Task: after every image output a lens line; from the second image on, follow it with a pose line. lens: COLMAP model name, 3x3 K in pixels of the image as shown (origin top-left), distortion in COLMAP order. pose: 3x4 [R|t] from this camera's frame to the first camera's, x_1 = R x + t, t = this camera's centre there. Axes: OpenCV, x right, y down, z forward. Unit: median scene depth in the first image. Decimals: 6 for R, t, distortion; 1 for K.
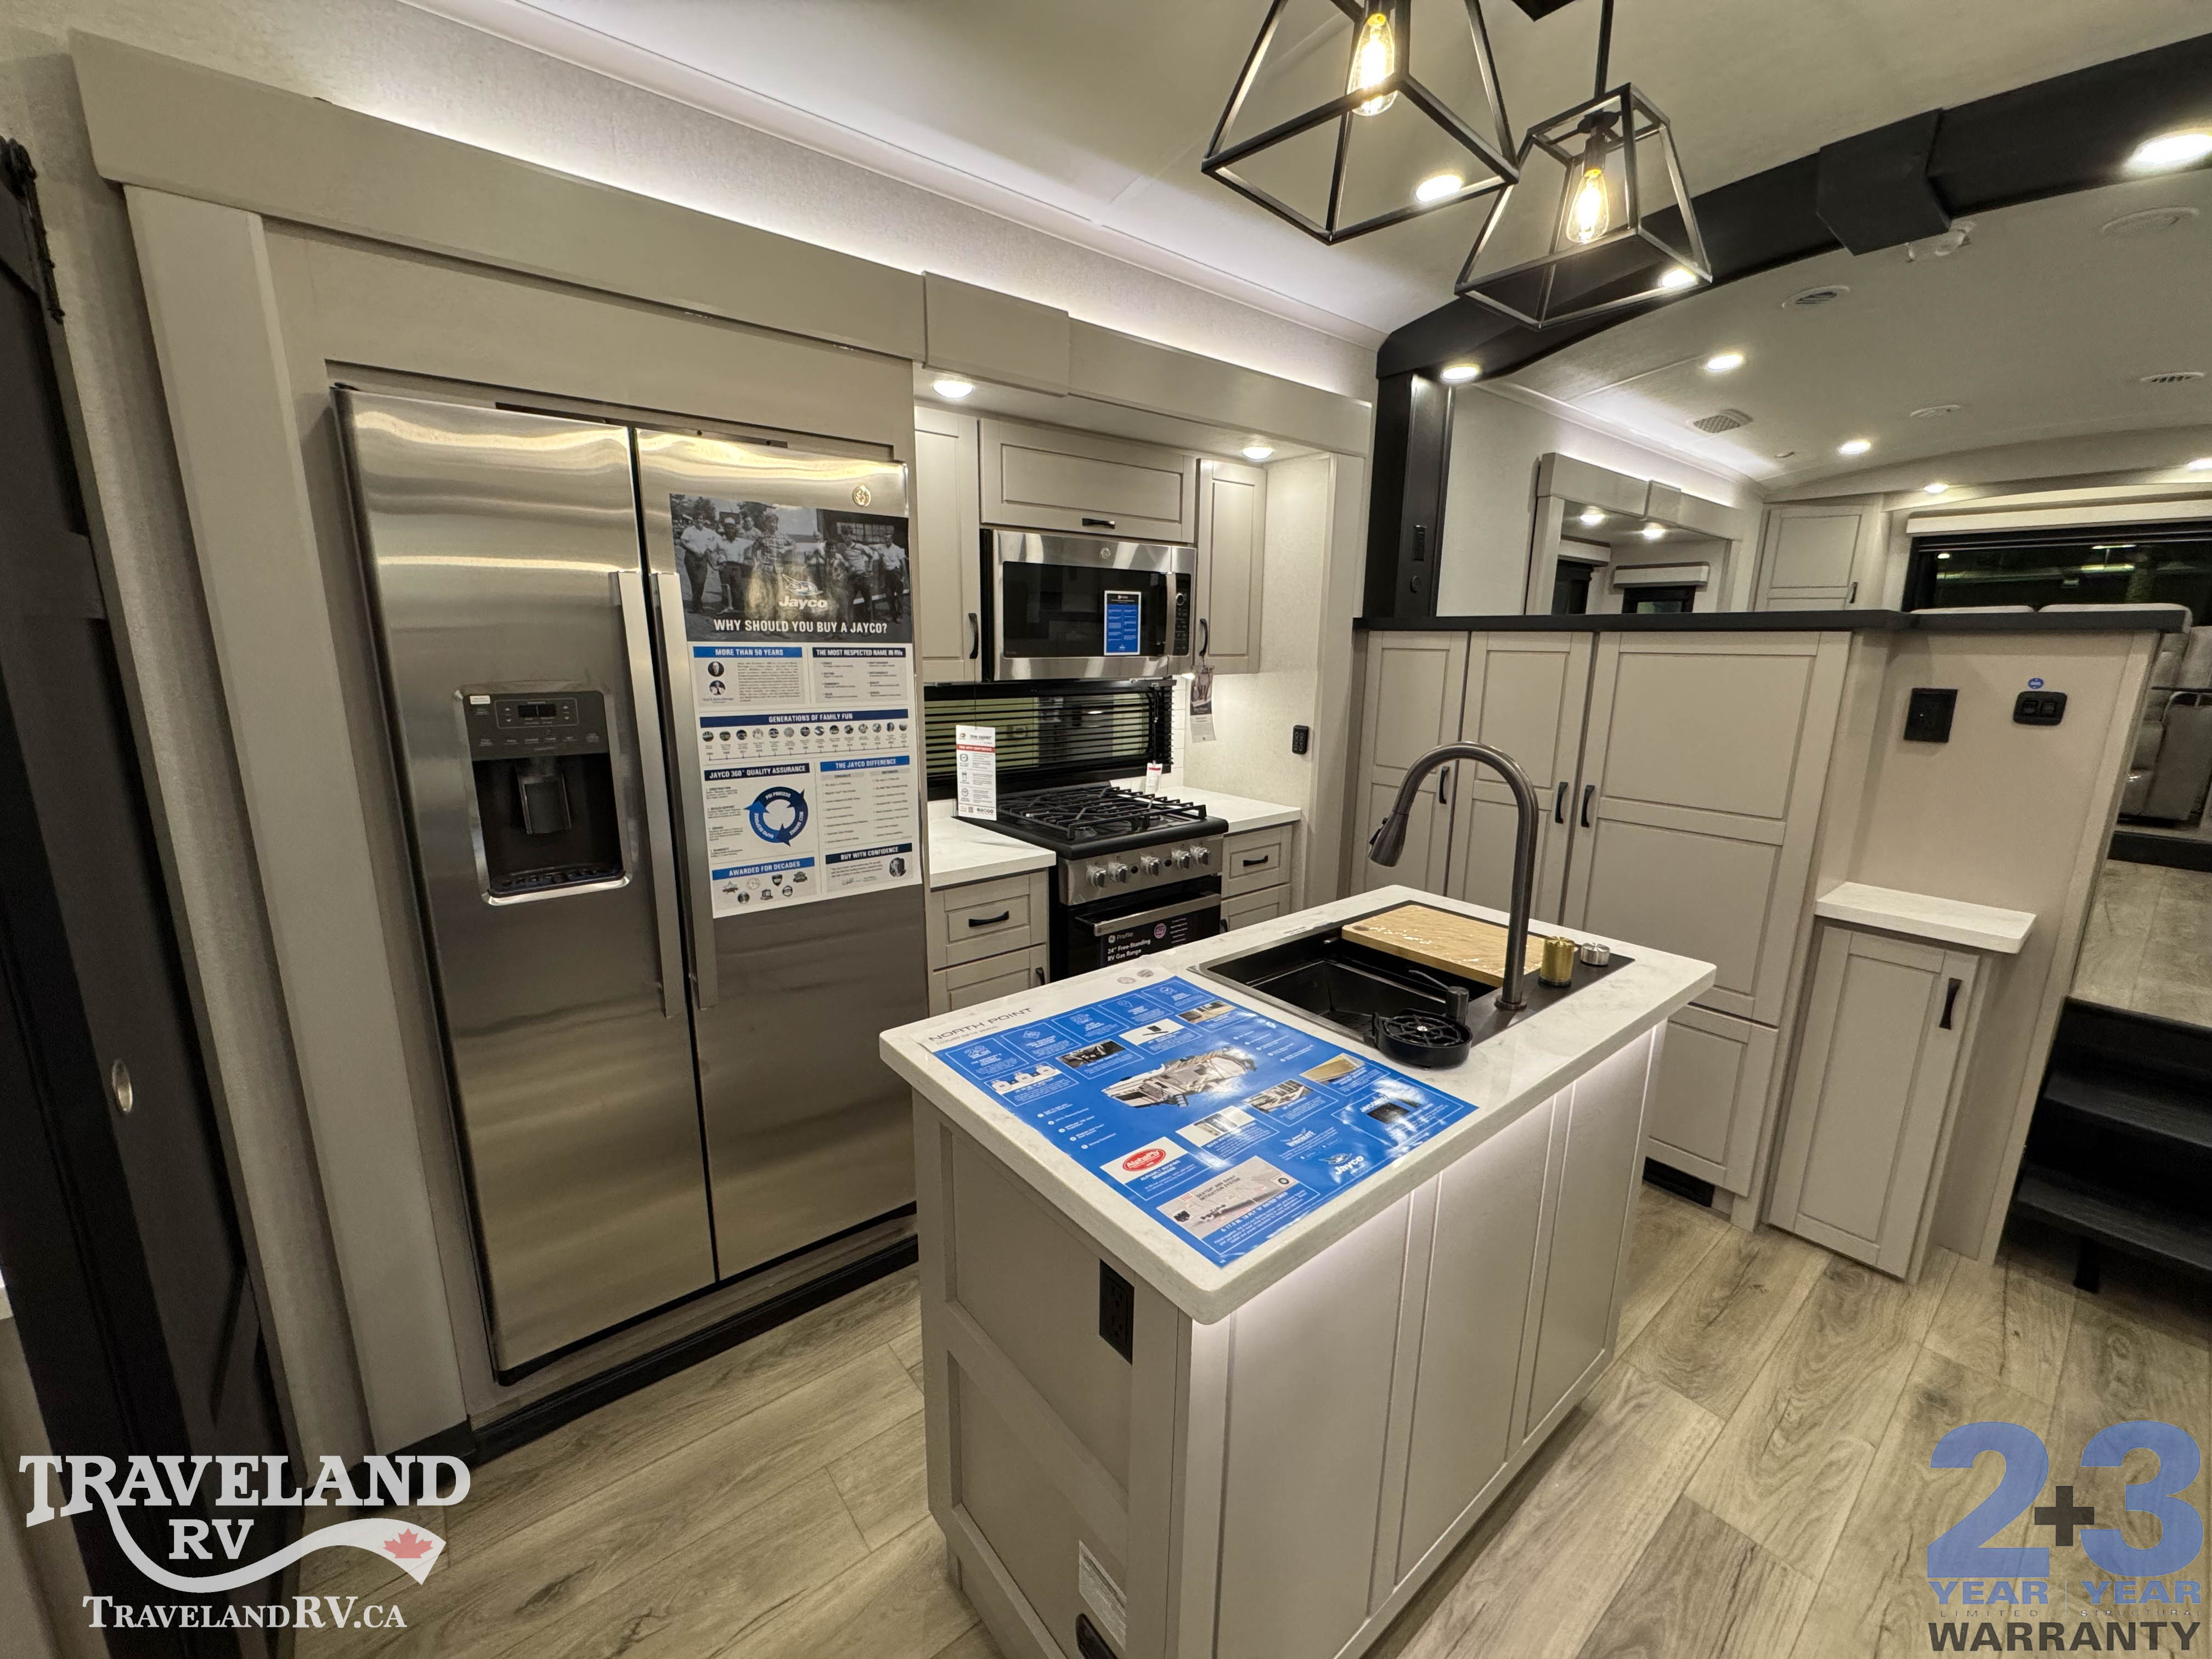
lens RADIAL K [[884.2, 0, 1105.5], [0, 884.2, 828.5], [0, 0, 1]] dist [-0.004384, 0.000244]
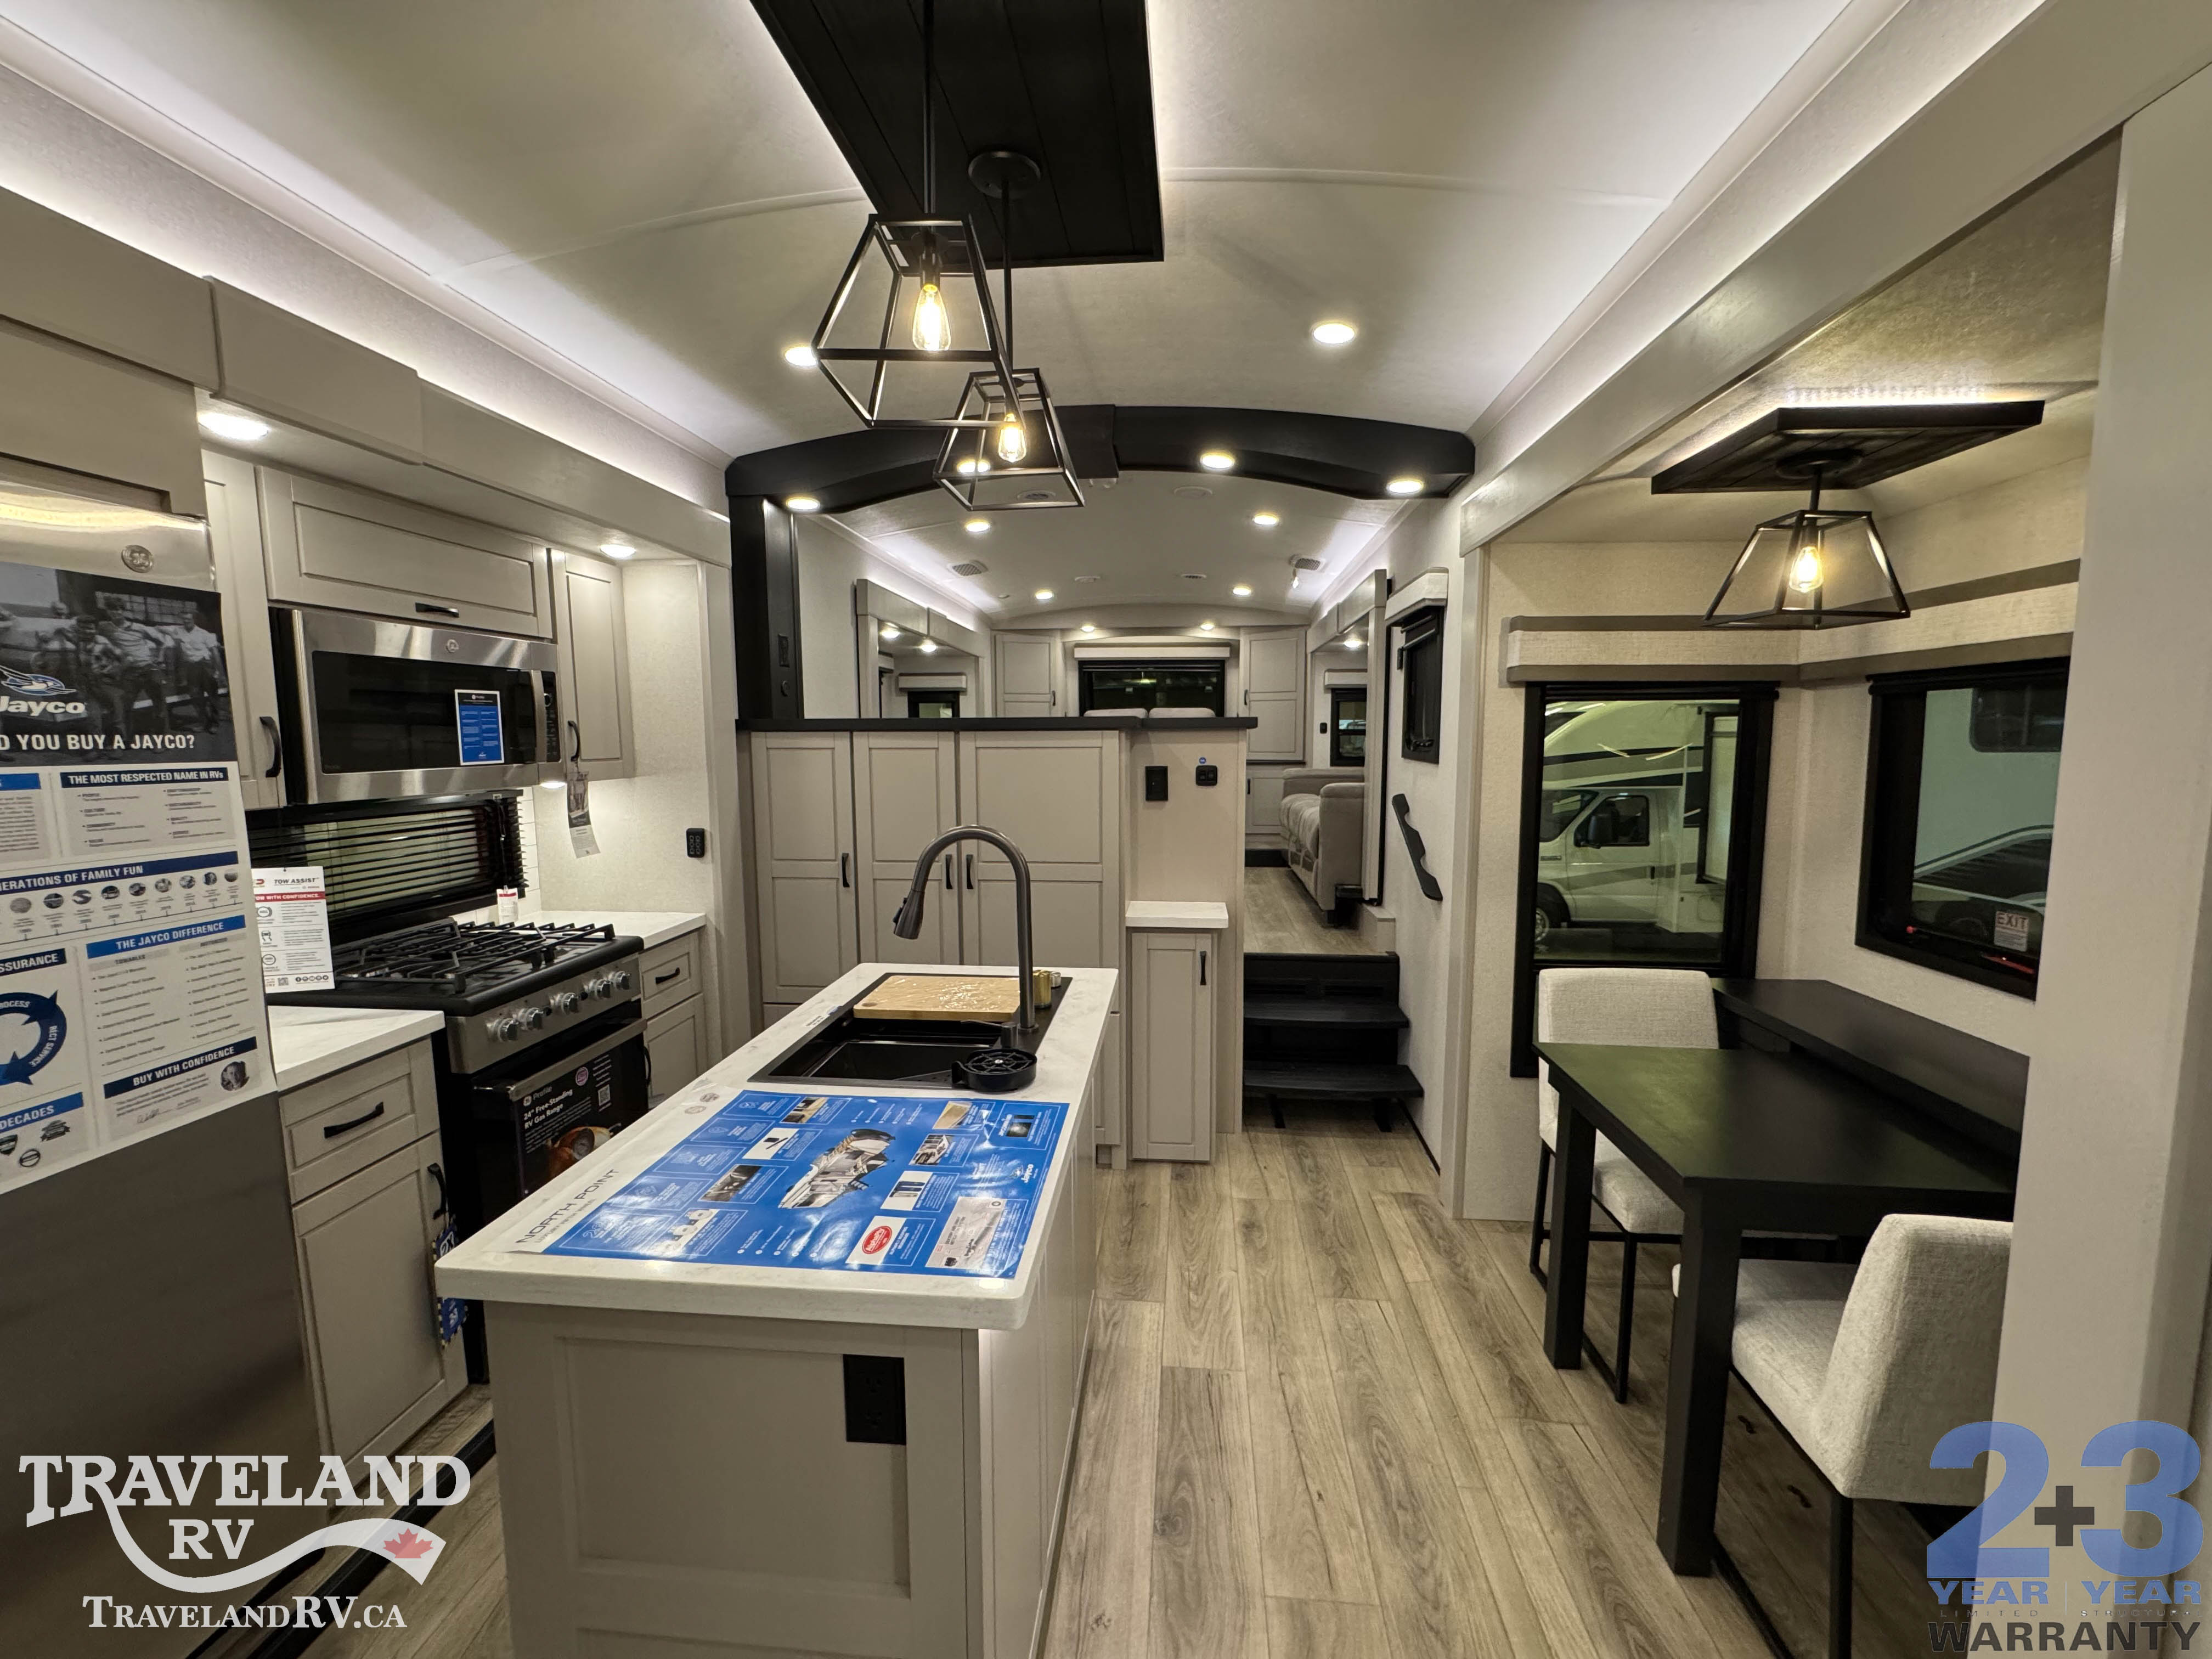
lens RADIAL K [[884.2, 0, 1110.4], [0, 884.2, 827.5], [0, 0, 1]] dist [-0.004384, 0.000244]
pose [[0.697565, -0.088272, 0.711063, -0.211030], [0.161375, 0.986241, -0.035879, -0.012343], [-0.698112, 0.139776, 0.702212, -0.001097]]
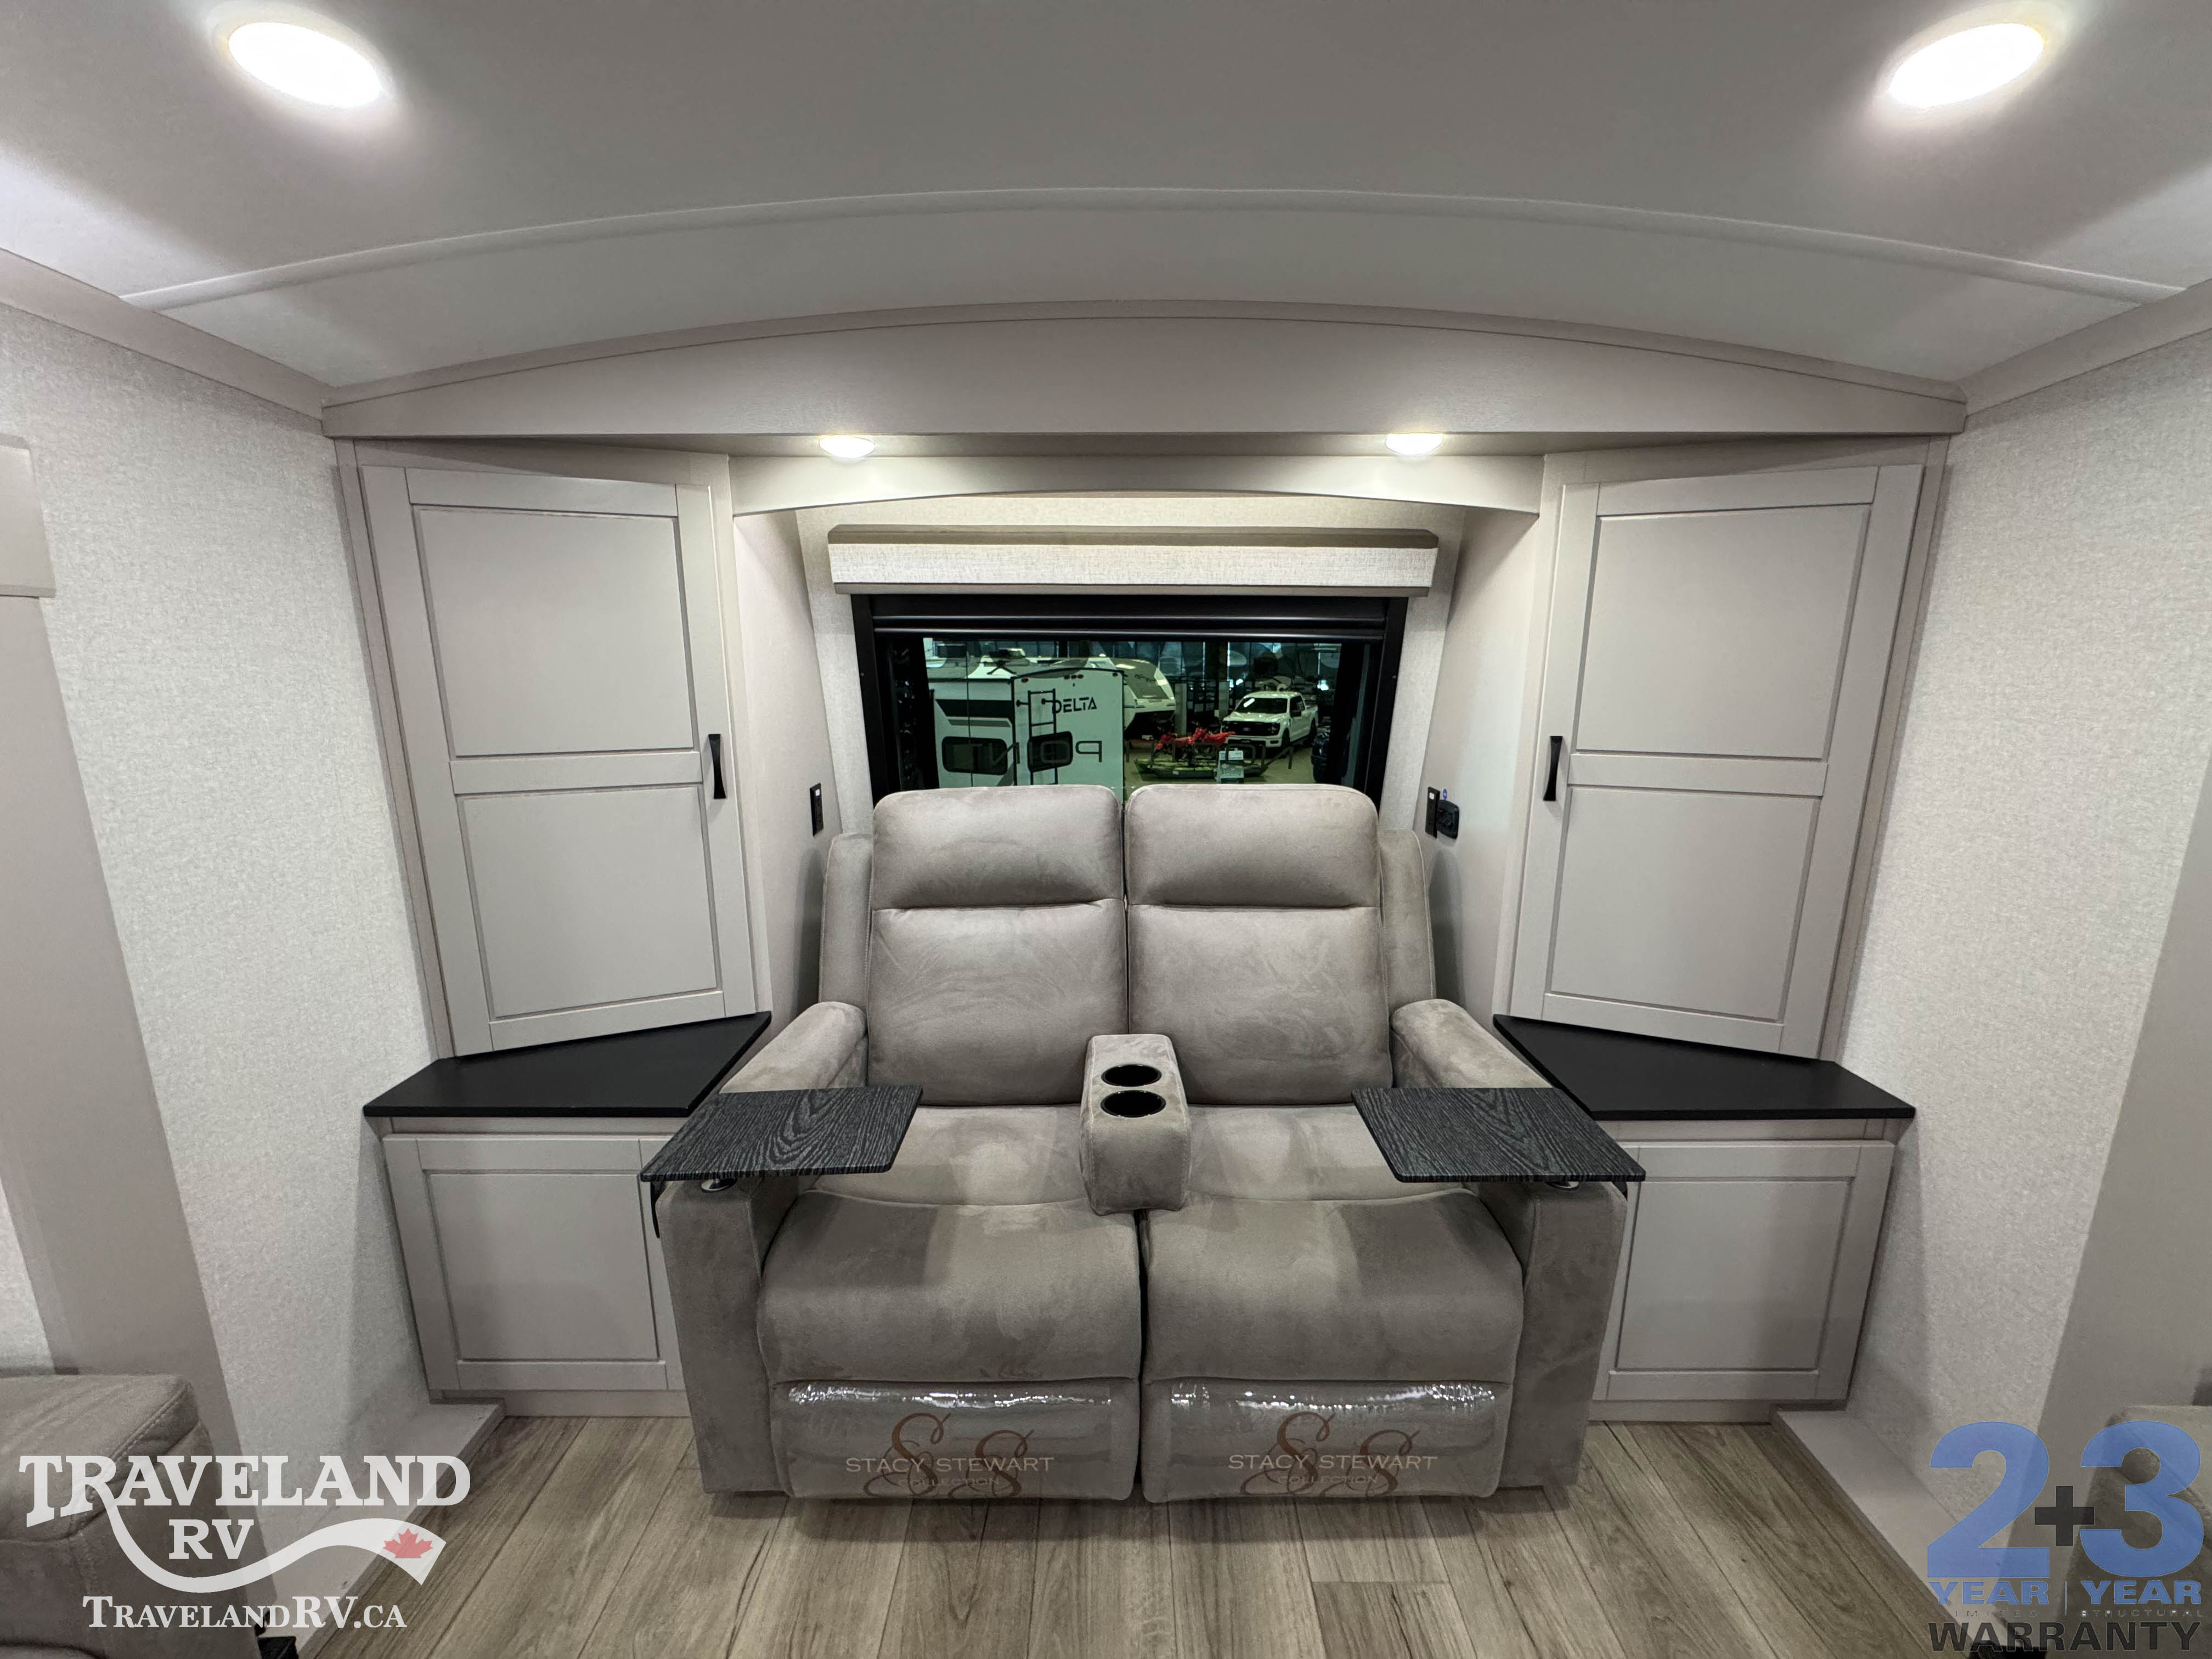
lens RADIAL K [[884.2, 0, 1108.6], [0, 884.2, 831.2], [0, 0, 1]] dist [-0.004384, 0.000244]
pose [[0.633320, -0.168184, 0.755394, 1.697114], [0.170331, 0.982457, 0.075933, -0.597783], [-0.754913, 0.080577, 0.650856, 1.688261]]
